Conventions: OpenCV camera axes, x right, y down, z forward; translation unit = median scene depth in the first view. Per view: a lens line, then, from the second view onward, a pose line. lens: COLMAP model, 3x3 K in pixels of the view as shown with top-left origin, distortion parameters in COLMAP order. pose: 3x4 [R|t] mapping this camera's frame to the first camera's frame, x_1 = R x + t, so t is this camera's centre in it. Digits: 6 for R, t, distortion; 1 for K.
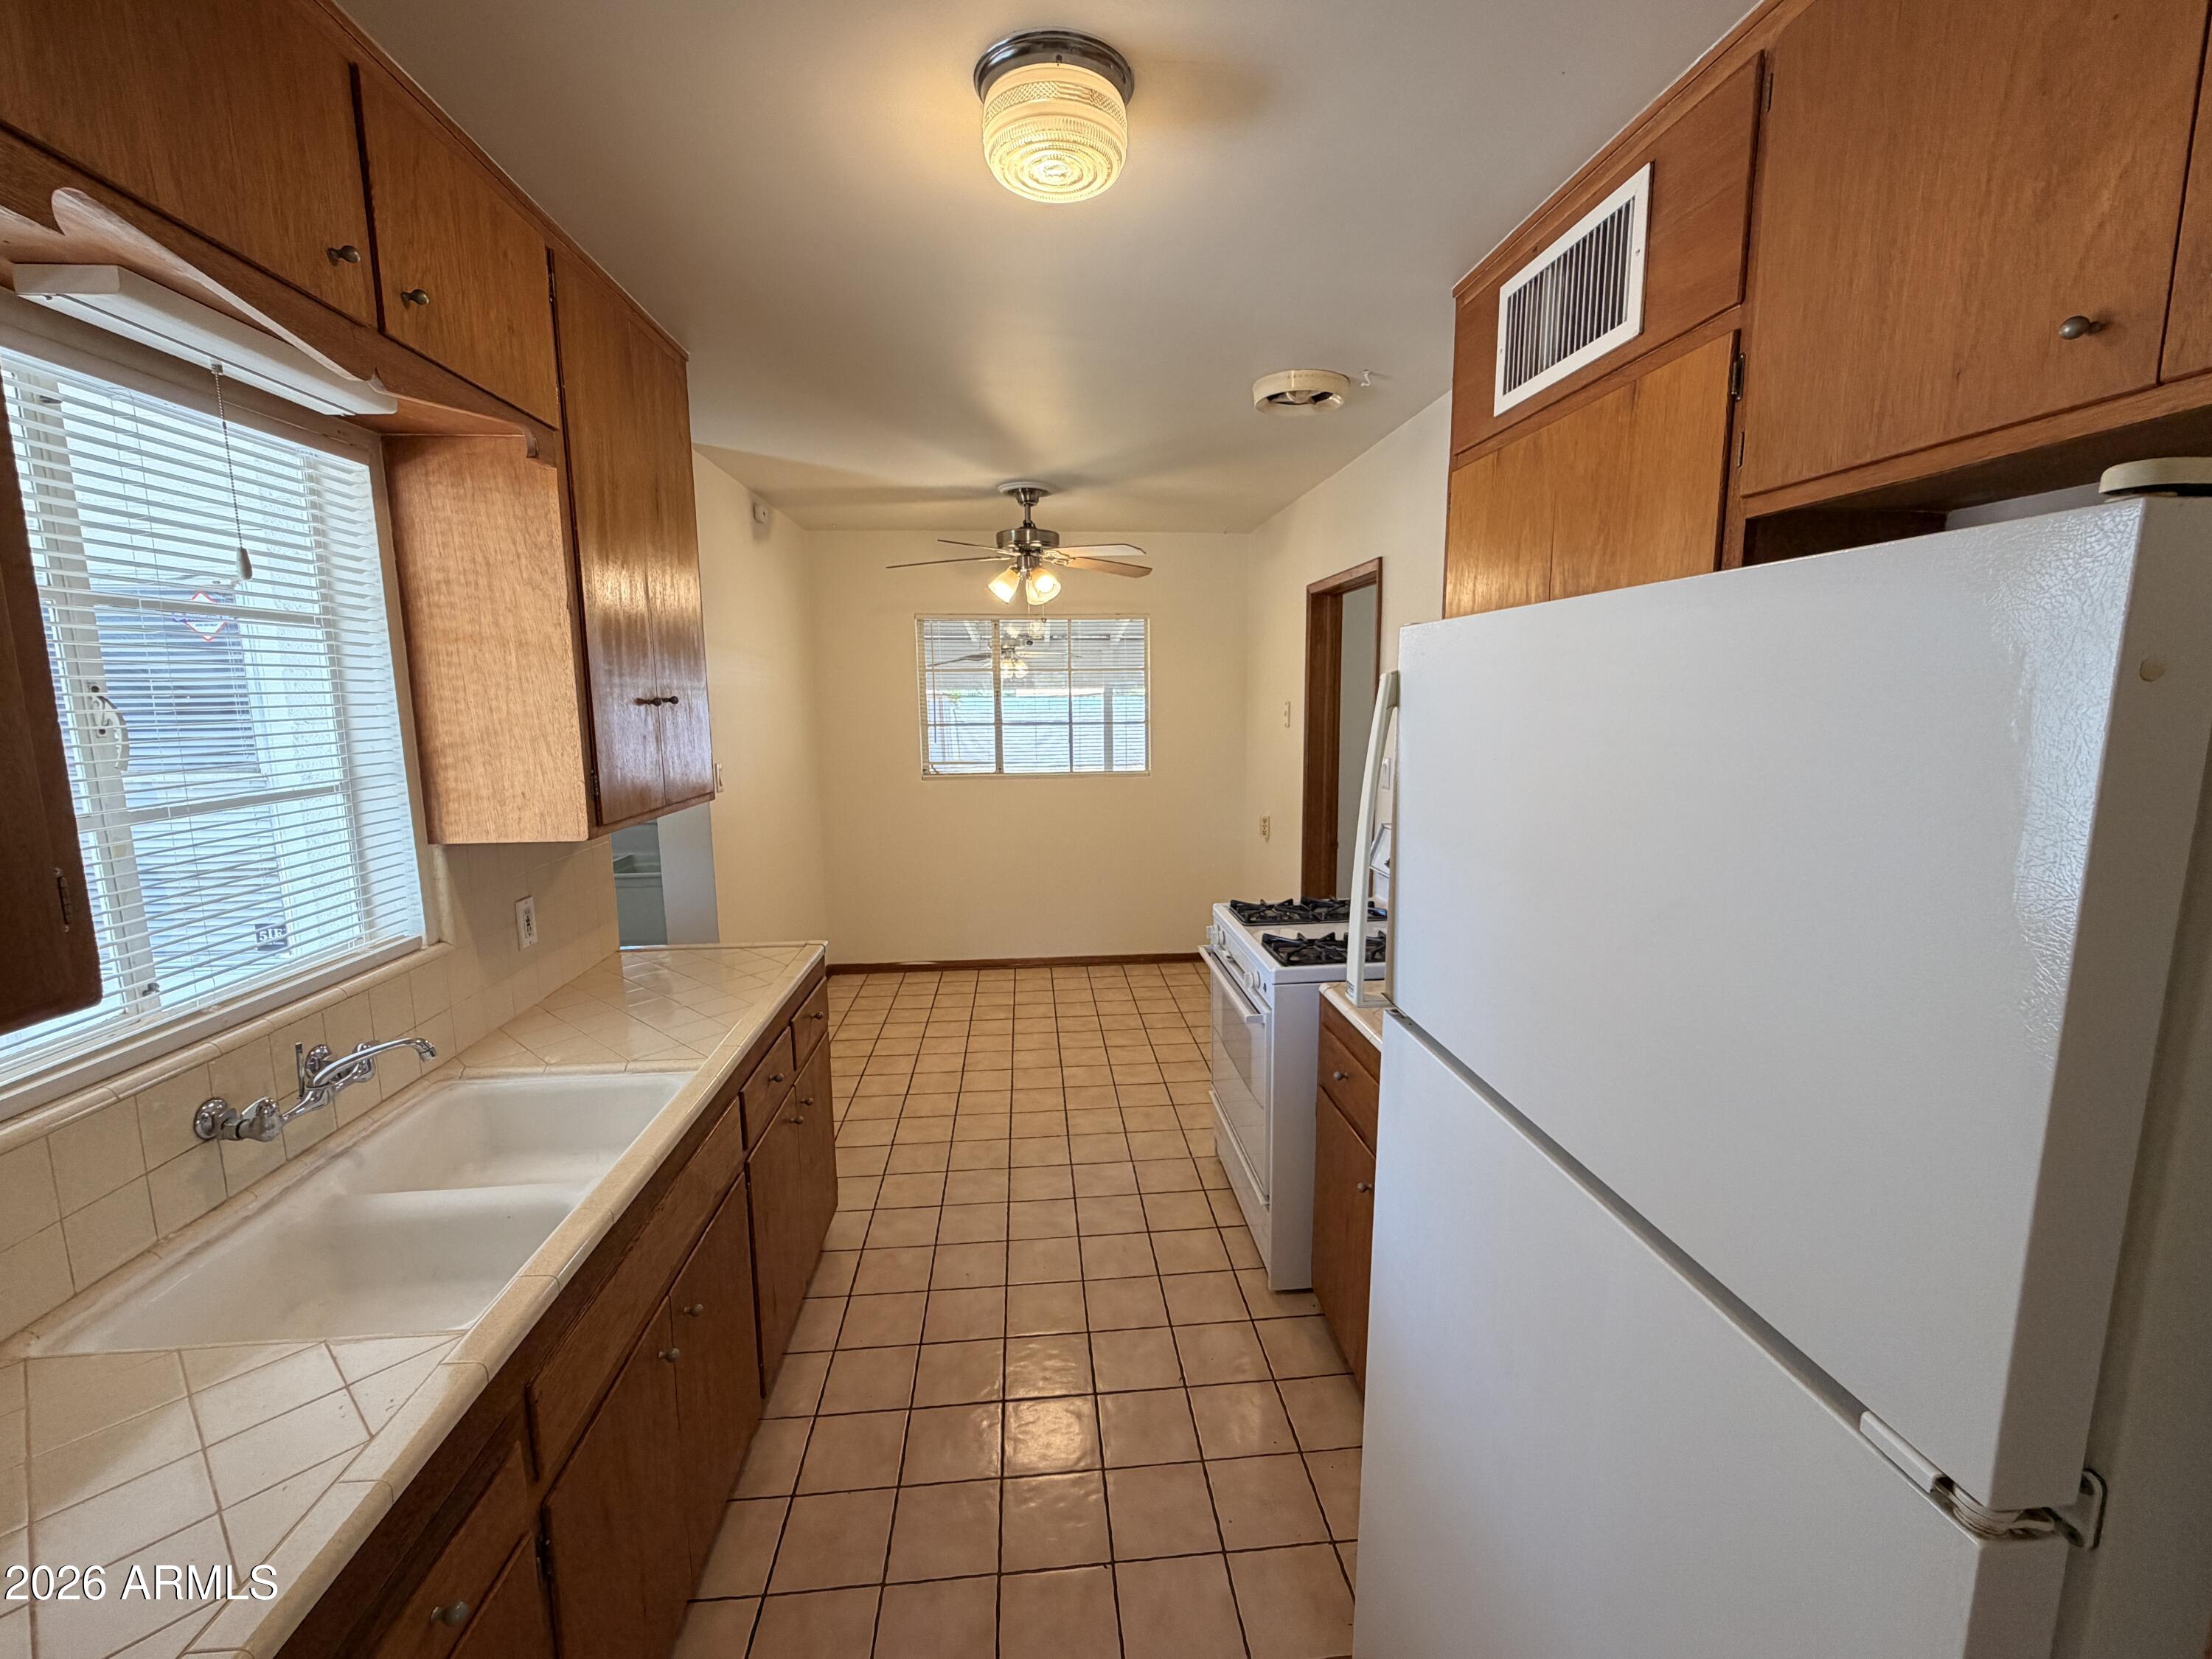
lens RADIAL K [[891.6, 0, 1108.0], [0, 891.6, 823.4], [0, 0, 1]] dist [-0.007410, -0.000393]
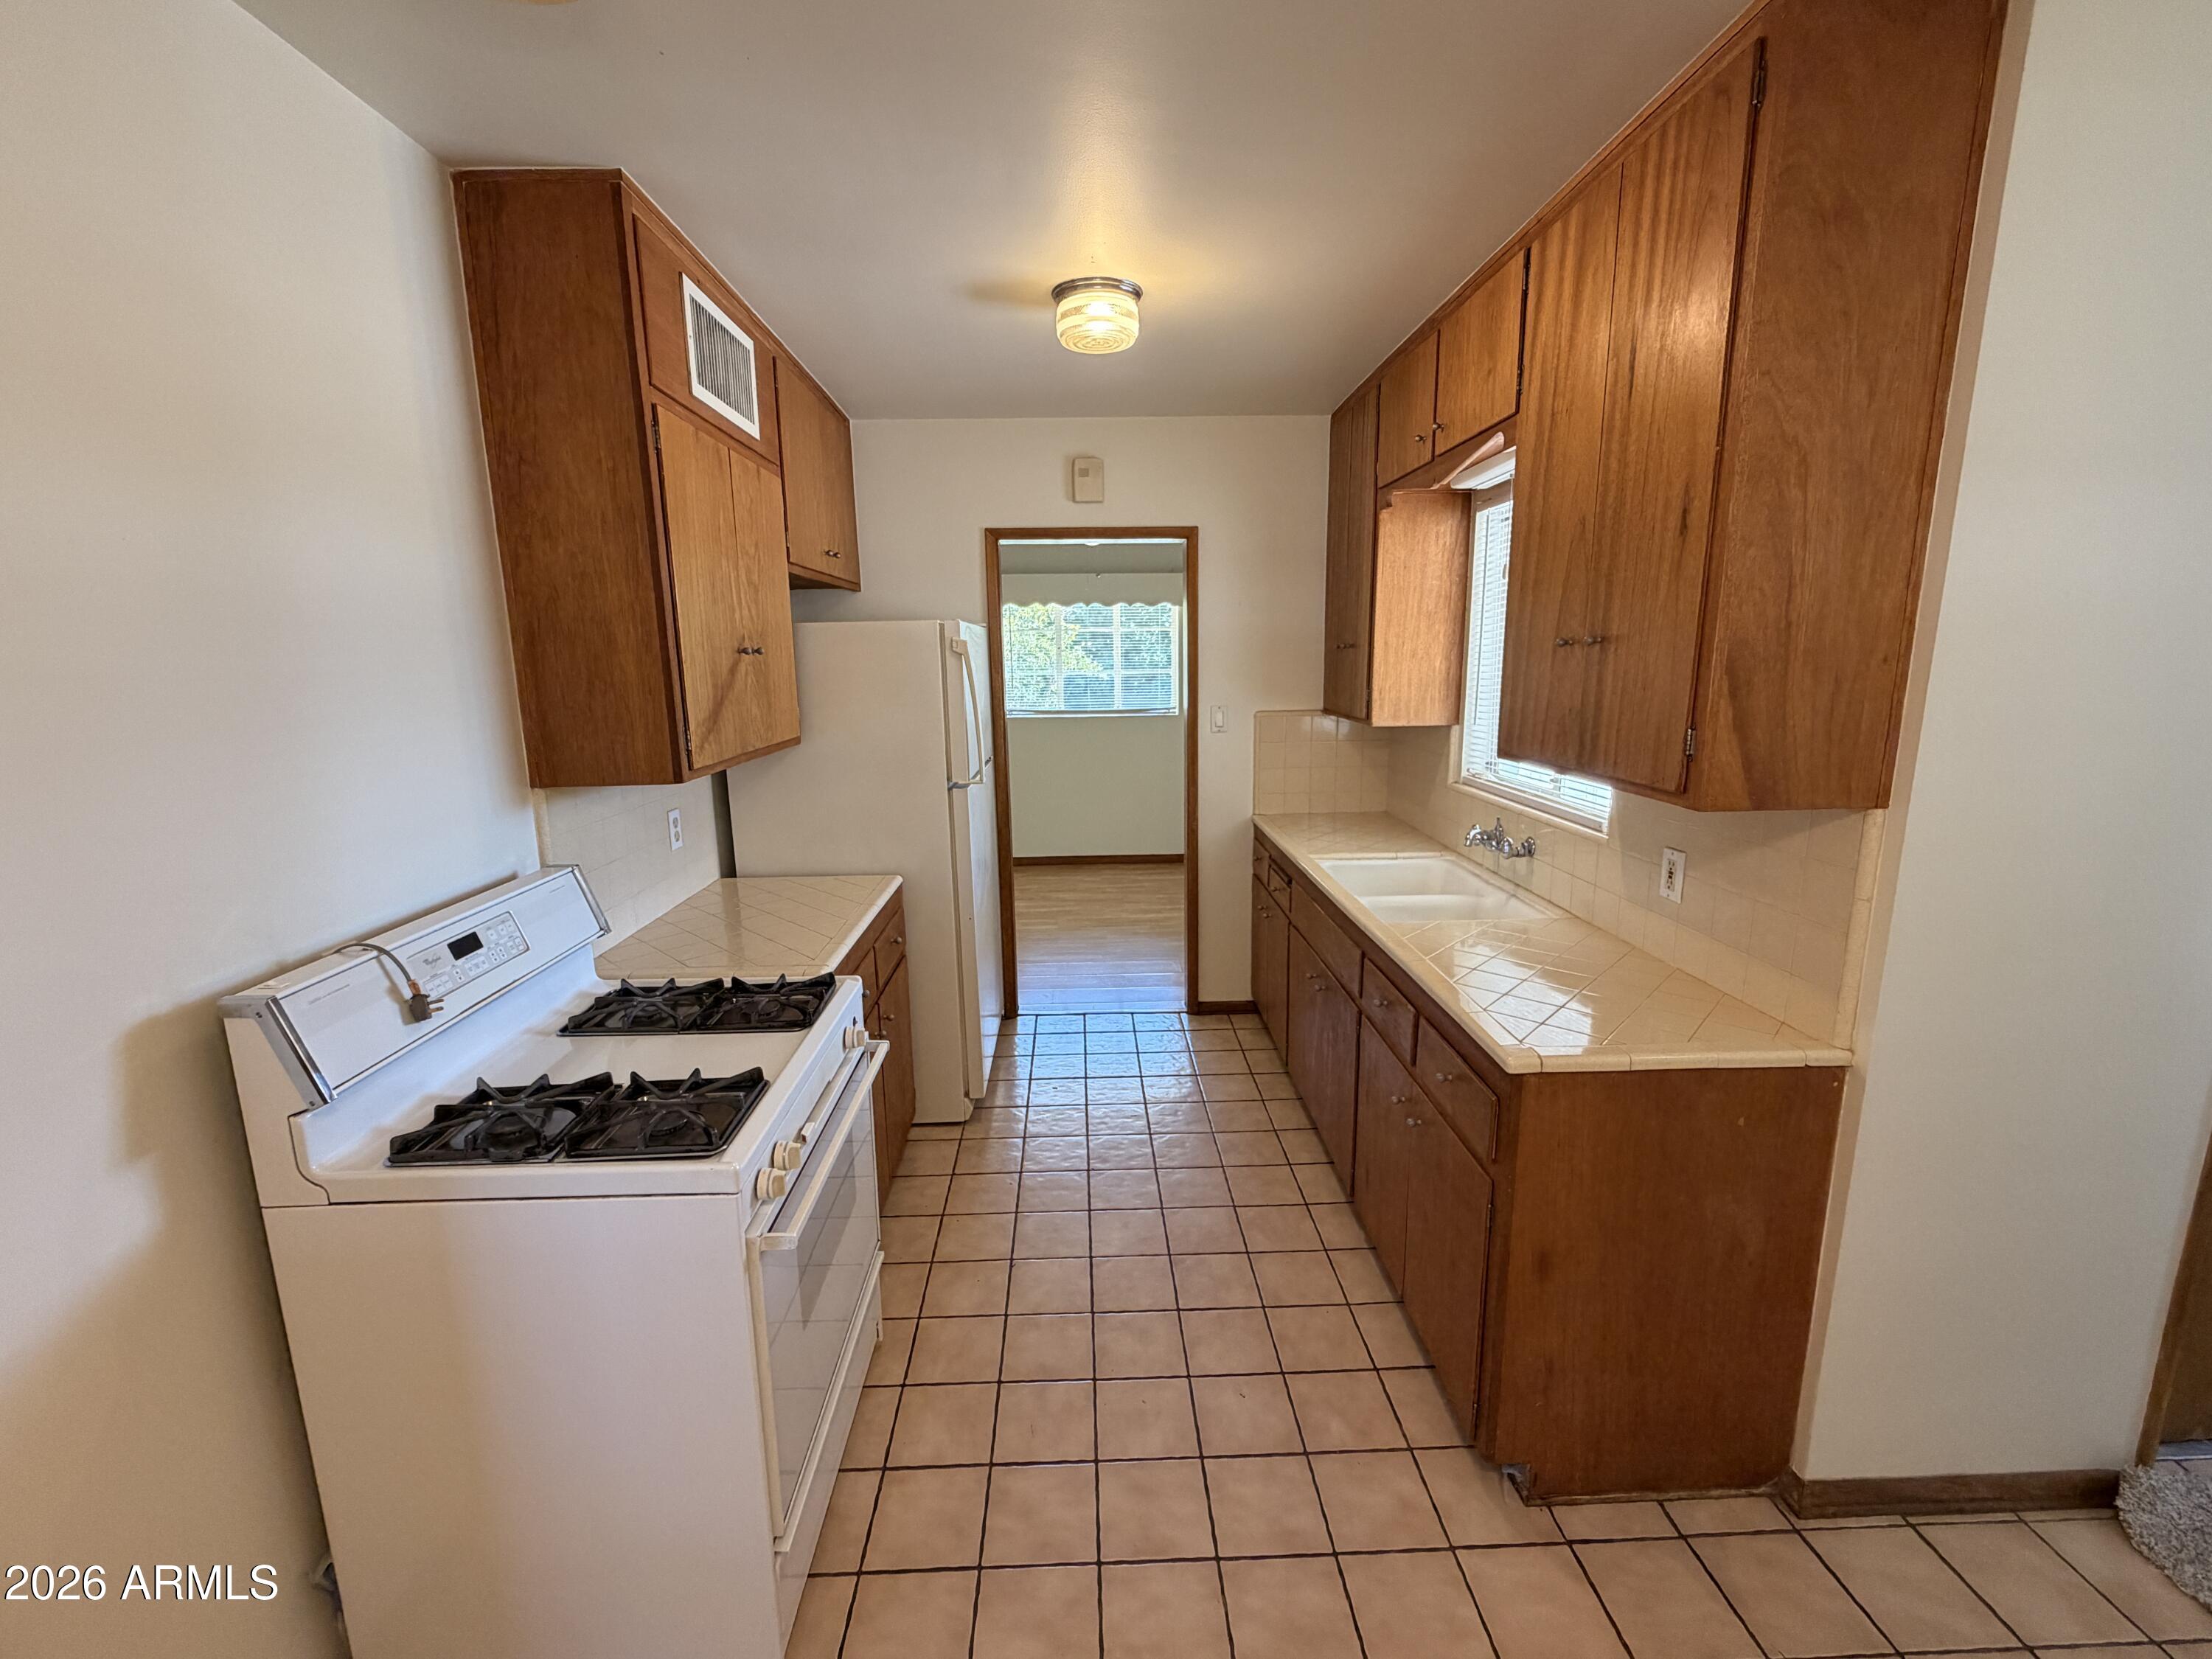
lens RADIAL K [[891.6, 0, 1106.6], [0, 891.6, 824.3], [0, 0, 1]] dist [-0.007410, -0.000393]
pose [[-0.998534, 0.008966, 0.053383, -0.102640], [0.026046, 0.944102, 0.328624, -0.267980], [-0.047453, 0.329532, -0.942951, 1.915943]]
